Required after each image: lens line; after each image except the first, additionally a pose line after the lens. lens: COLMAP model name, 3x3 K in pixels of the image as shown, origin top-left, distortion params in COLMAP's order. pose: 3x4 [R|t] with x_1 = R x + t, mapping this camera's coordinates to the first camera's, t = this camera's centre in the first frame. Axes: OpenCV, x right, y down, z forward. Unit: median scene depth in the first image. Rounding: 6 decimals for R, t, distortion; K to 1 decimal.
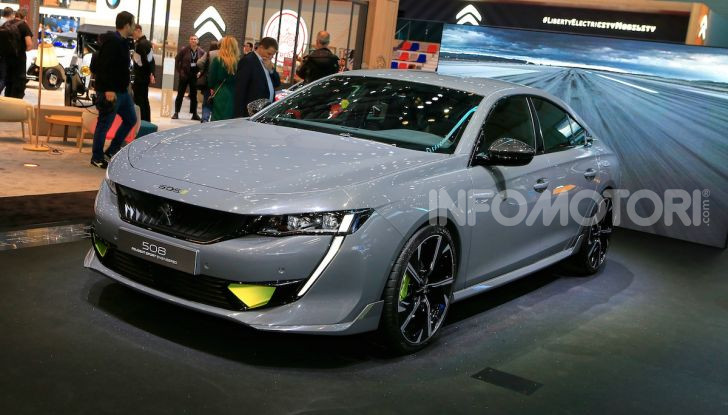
lens RADIAL K [[863.9, 0, 364.0], [0, 863.9, 207.5], [0, 0, 1]] dist [0.005800, 0.021185]
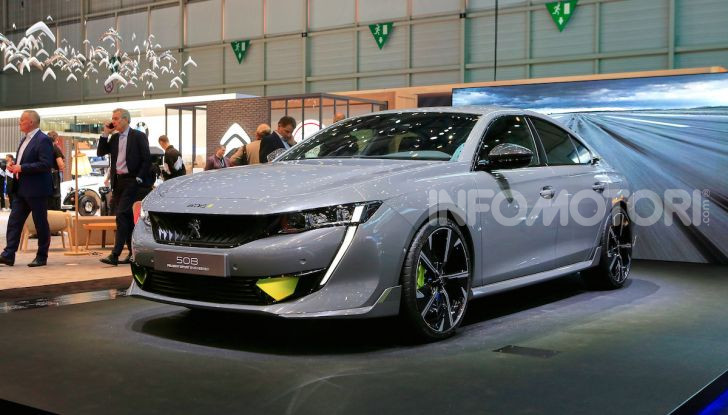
lens RADIAL K [[890.0, 0, 364.0], [0, 890.0, 207.5], [0, 0, 1]] dist [0.000098, -0.001300]
pose [[0.992651, -0.114112, -0.040289, 0.030097], [0.107226, 0.983704, -0.144321, 0.153760], [0.056102, 0.138940, 0.988710, -0.103013]]
